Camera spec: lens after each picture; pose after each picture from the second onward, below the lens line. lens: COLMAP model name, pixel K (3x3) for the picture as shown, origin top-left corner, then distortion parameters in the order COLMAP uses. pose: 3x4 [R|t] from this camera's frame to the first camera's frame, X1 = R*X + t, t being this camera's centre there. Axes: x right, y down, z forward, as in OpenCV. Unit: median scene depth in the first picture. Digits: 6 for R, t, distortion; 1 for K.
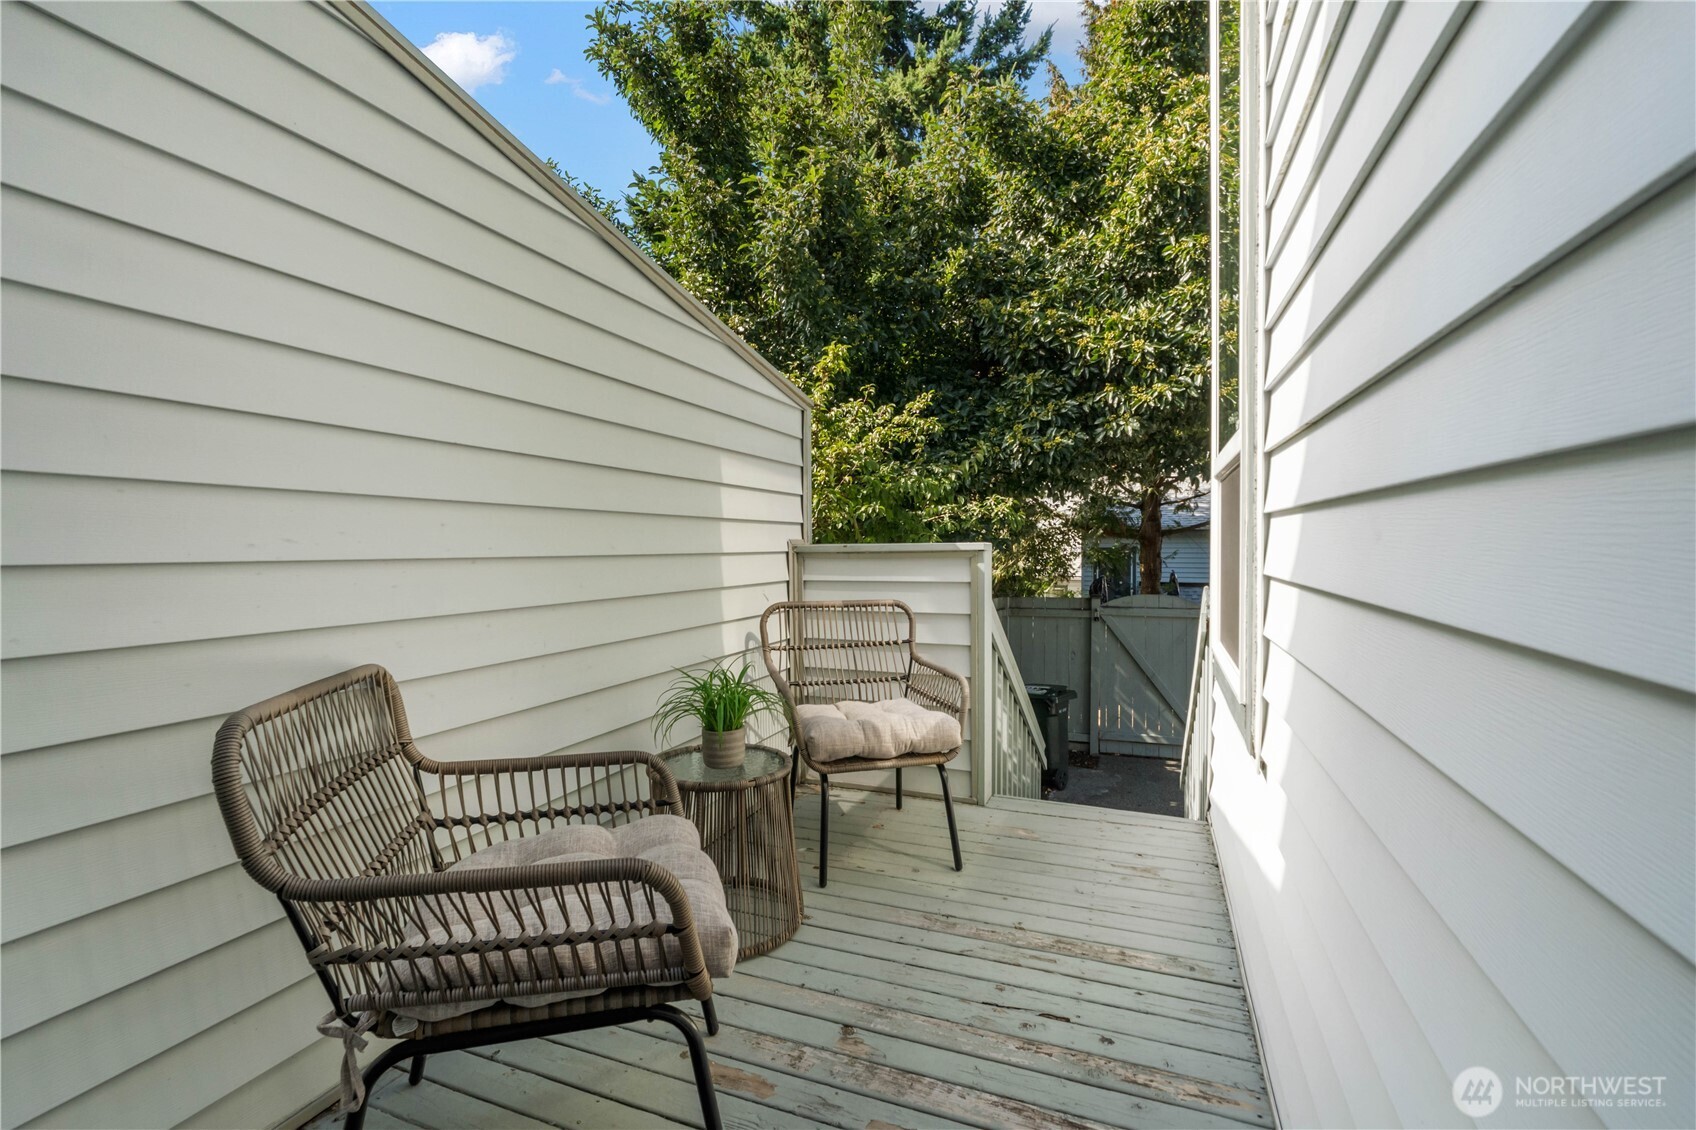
lens RADIAL K [[762.0, 0, 840.7], [0, 762.0, 555.0], [0, 0, 1]] dist [-0.008306, -0.000030]
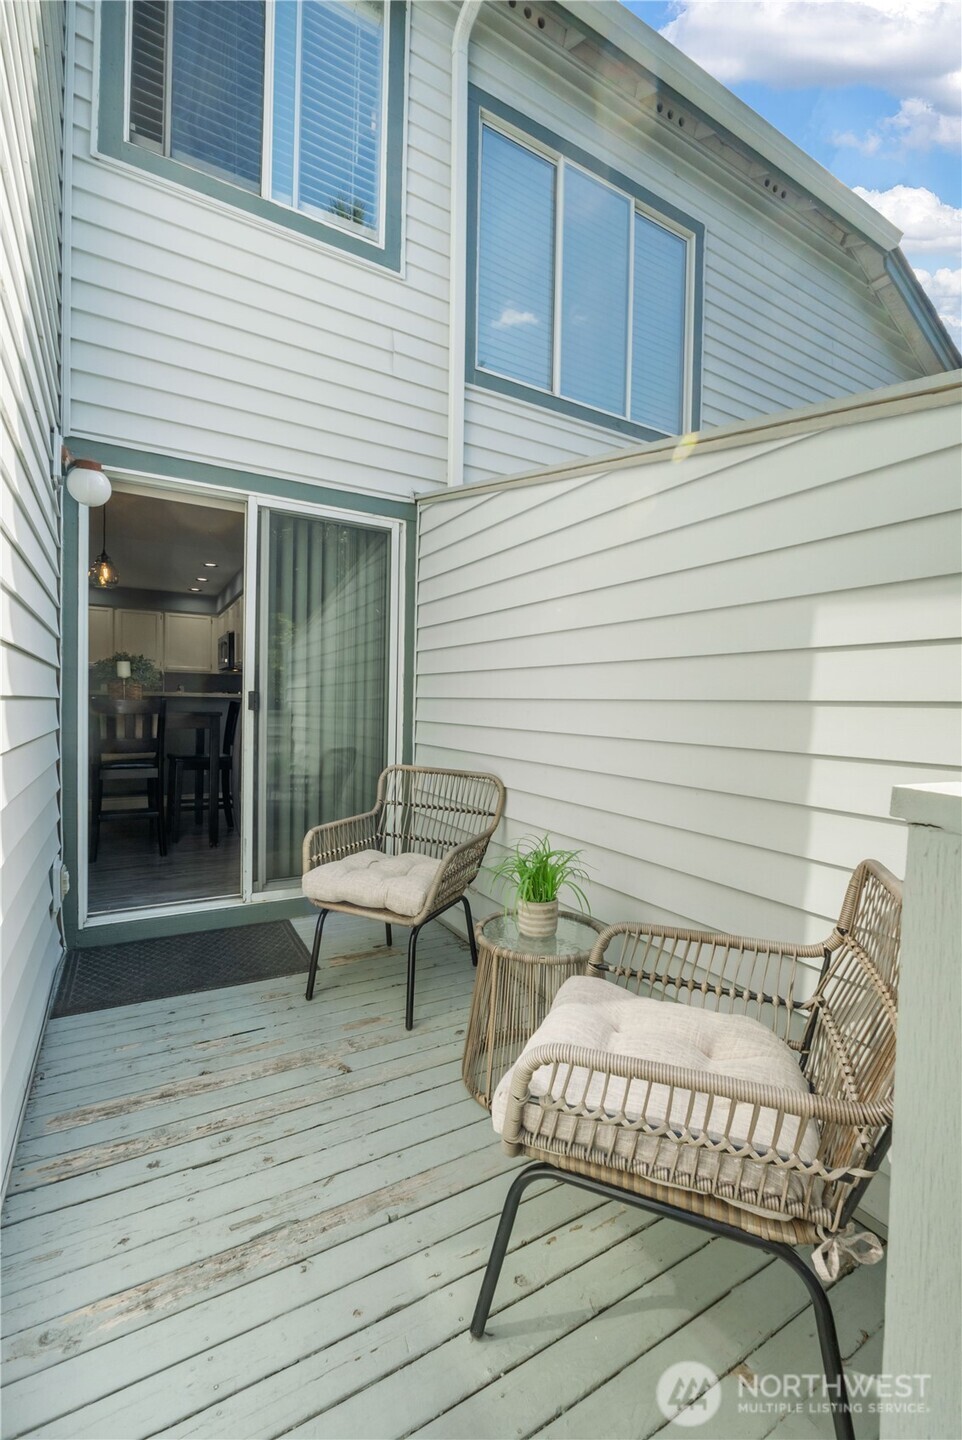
lens RADIAL K [[624.0, 0, 481.0], [0, 624.0, 720.0], [0, 0, 1]] dist [-0.008105, 0.000213]
pose [[-0.624094, 0.006199, -0.781325, 0.684167], [-0.034796, 0.998756, 0.035717, -0.064444], [0.780574, 0.049478, -0.623102, 1.721740]]
